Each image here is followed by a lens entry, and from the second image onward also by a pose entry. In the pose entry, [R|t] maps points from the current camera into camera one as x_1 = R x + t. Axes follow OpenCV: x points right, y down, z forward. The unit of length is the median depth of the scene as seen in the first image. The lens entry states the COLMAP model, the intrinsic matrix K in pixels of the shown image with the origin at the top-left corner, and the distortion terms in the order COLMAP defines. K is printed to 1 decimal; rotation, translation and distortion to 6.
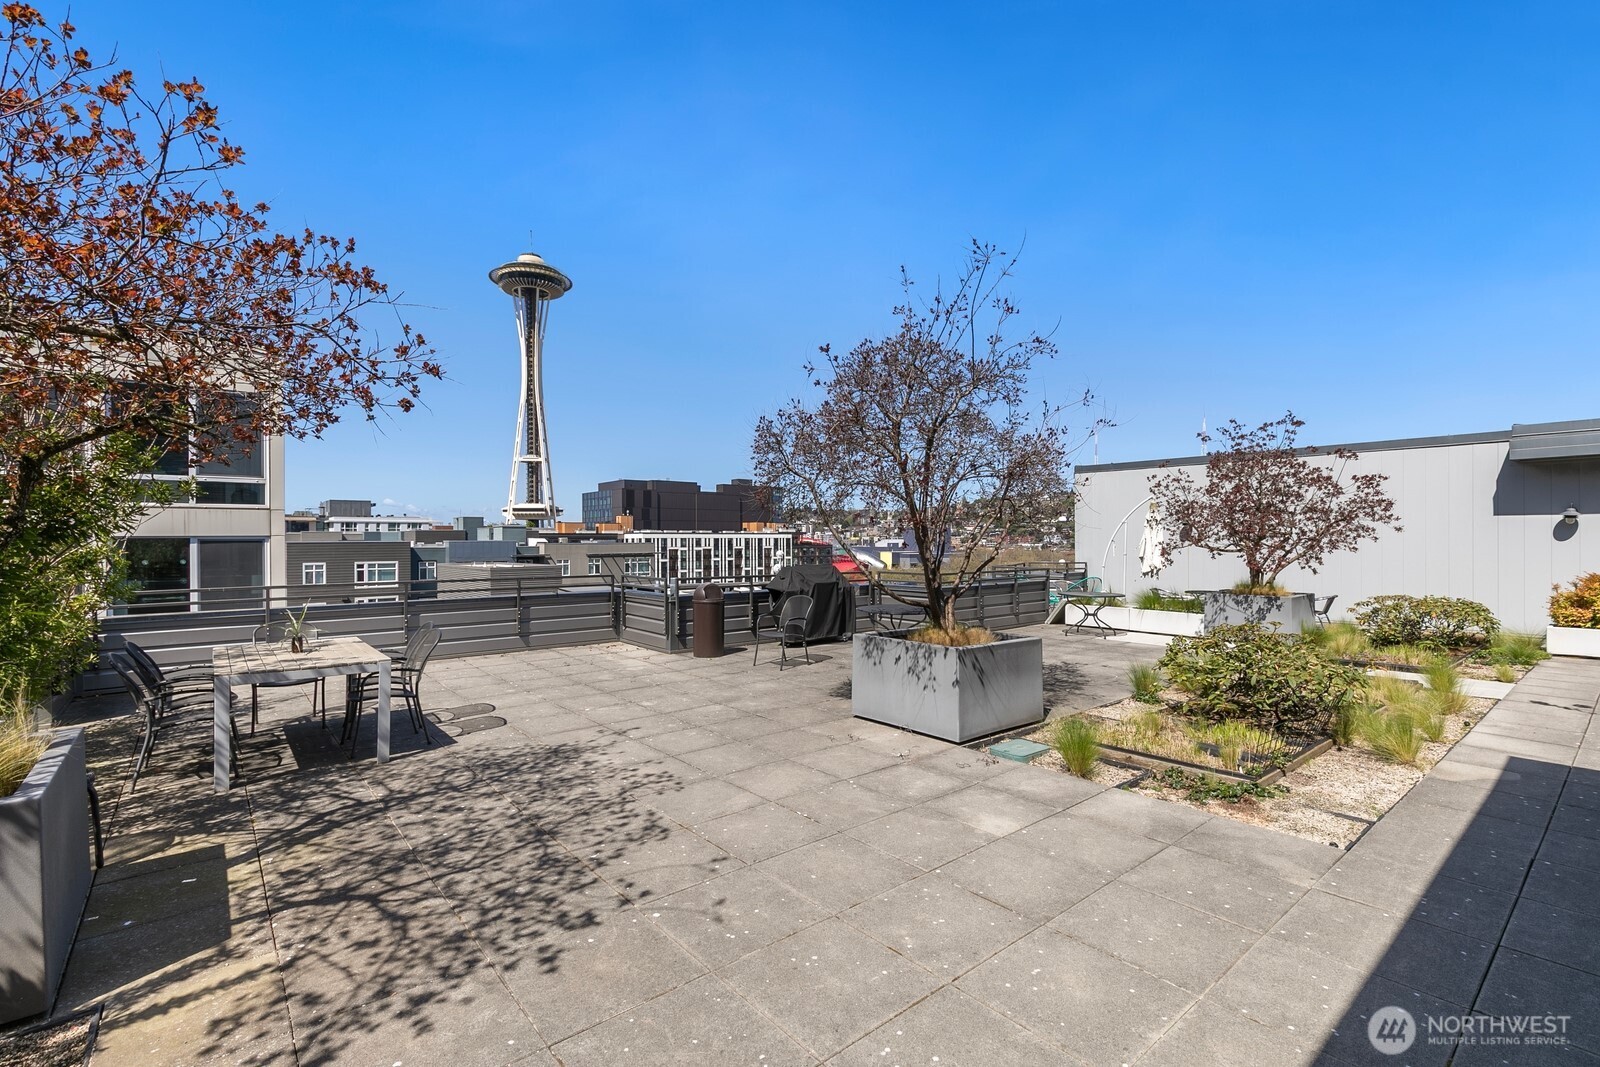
lens RADIAL K [[729.9, 0, 787.0], [0, 729.9, 538.8], [0, 0, 1]] dist [0.010994, -0.000571]
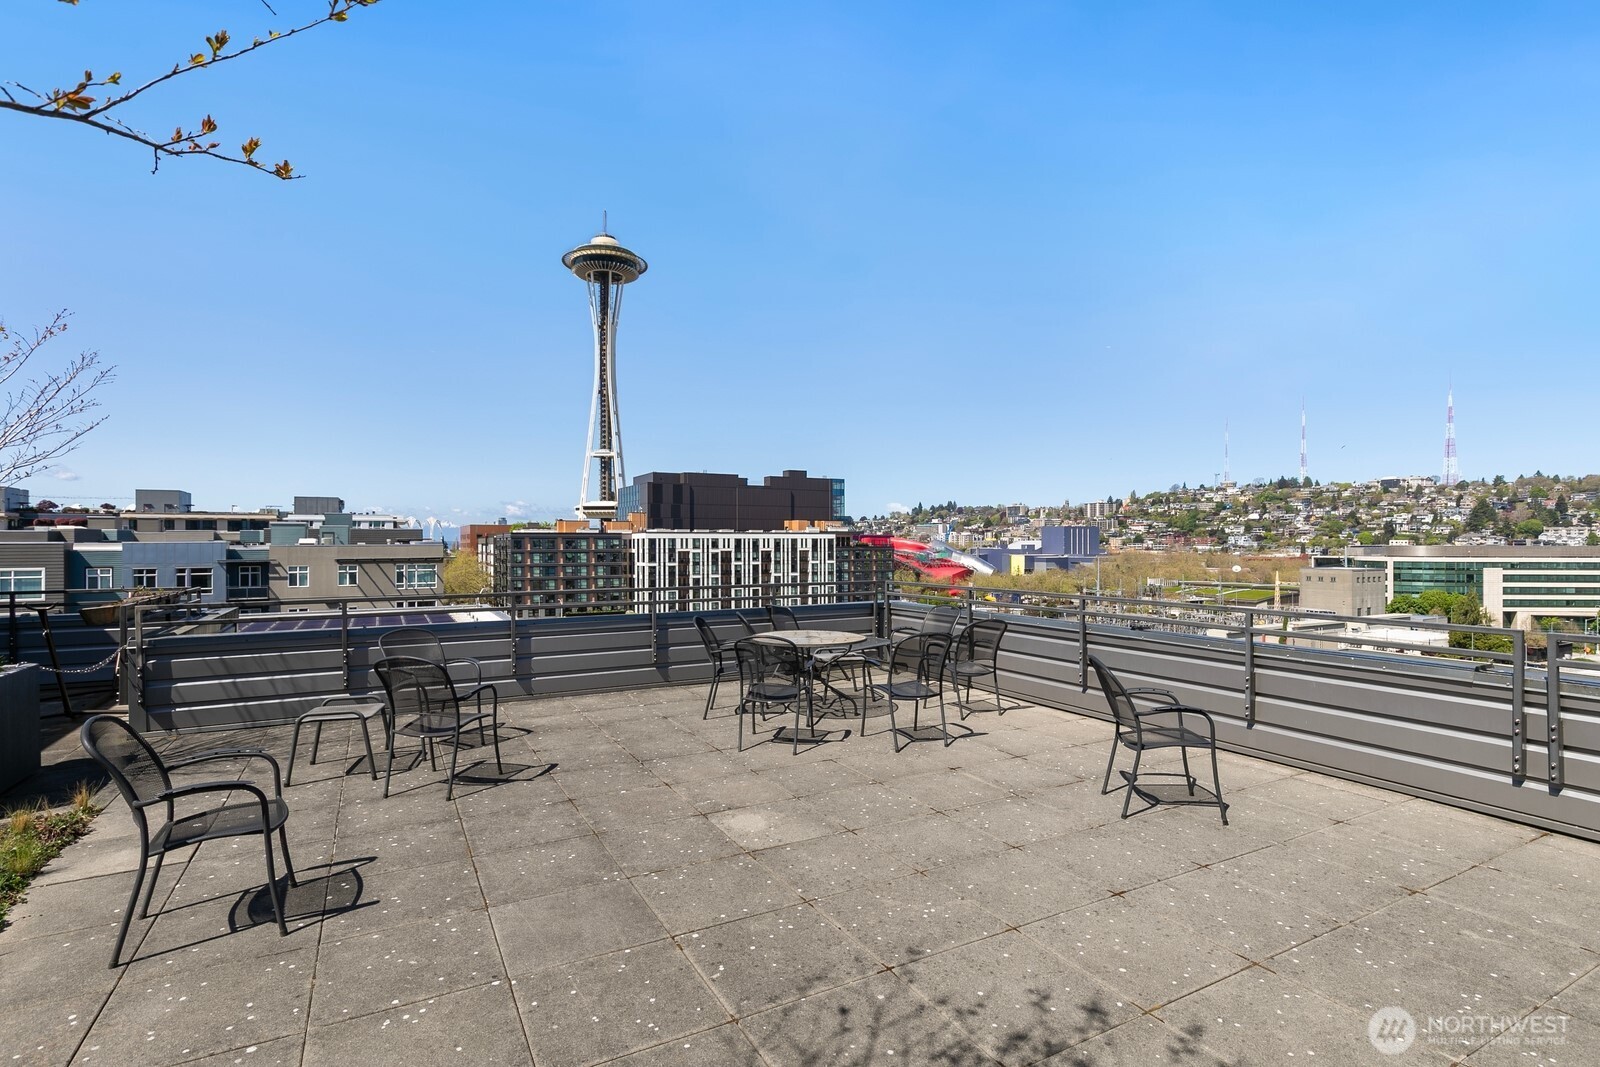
lens RADIAL K [[779.0, 0, 801.4], [0, 779.0, 537.5], [0, 0, 1]] dist [0.002837, 0.000156]
pose [[0.984649, 0.001715, -0.174536, 0.128573], [-0.002188, 0.999994, -0.002519, -0.000093], [0.174531, 0.002862, 0.984648, 0.109023]]
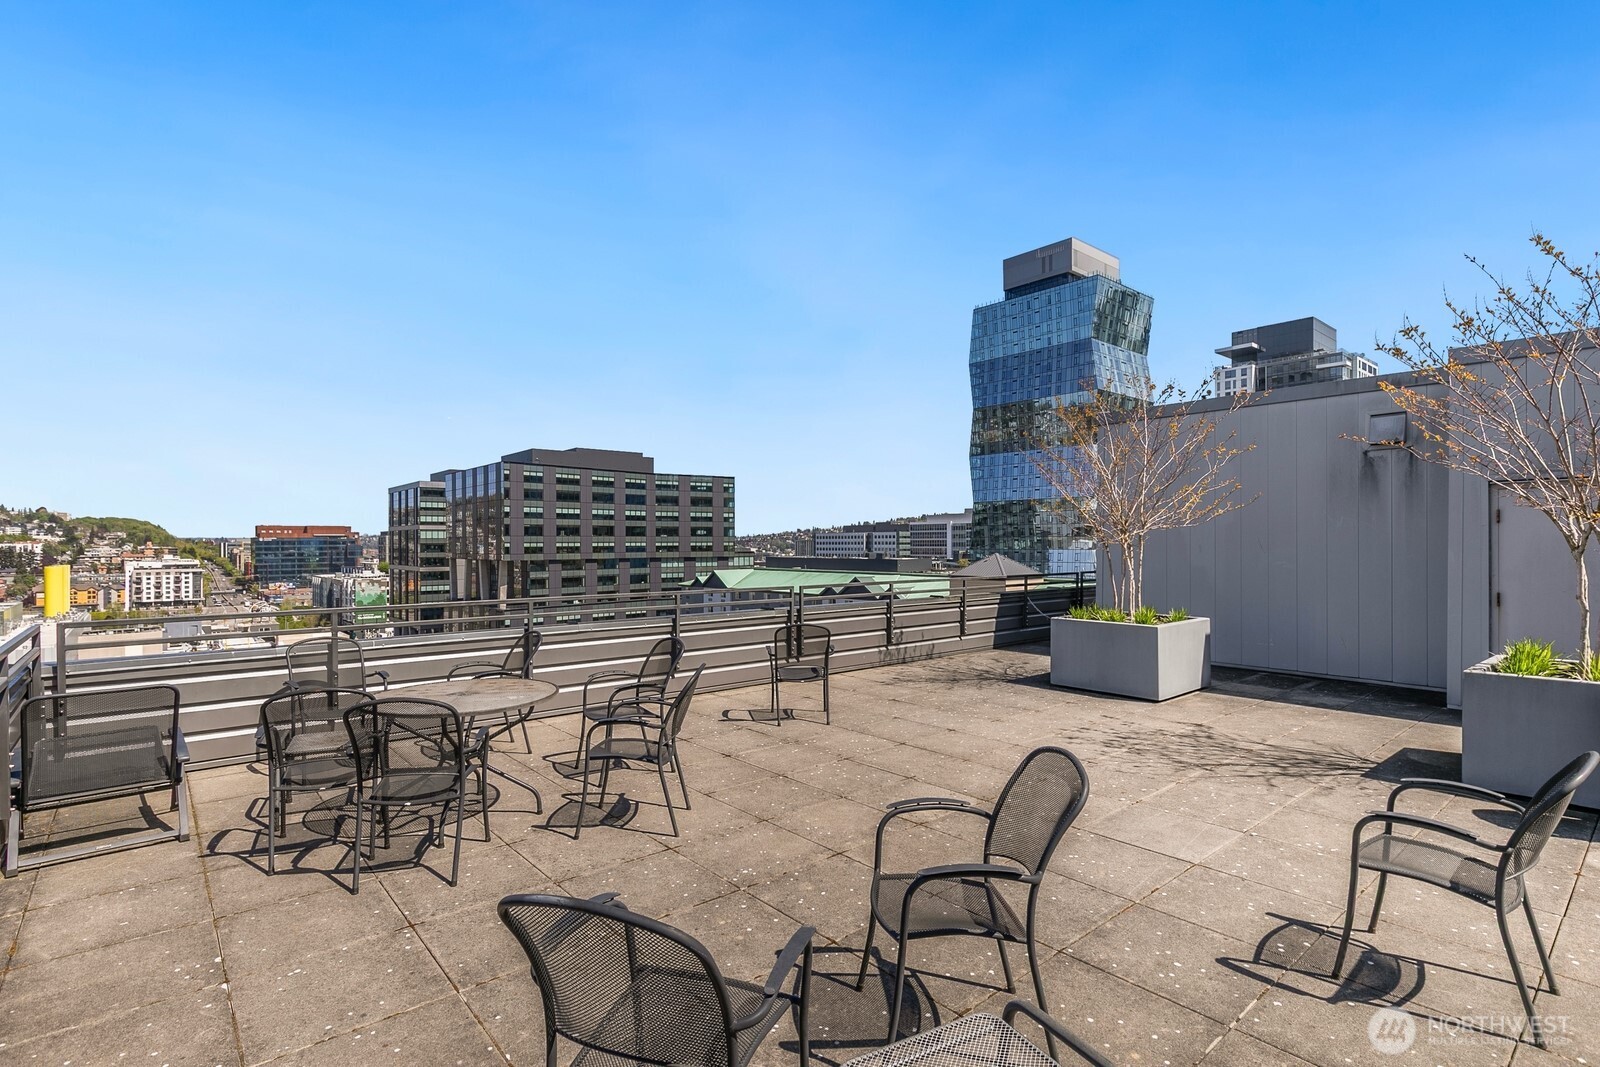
lens RADIAL K [[779.0, 0, 784.7], [0, 779.0, 541.0], [0, 0, 1]] dist [0.002837, 0.000156]
pose [[-0.030648, 0.009395, 0.999486, -0.899389], [0.000397, 0.999956, -0.009387, 0.005772], [-0.999530, 0.000109, -0.030651, 1.048201]]
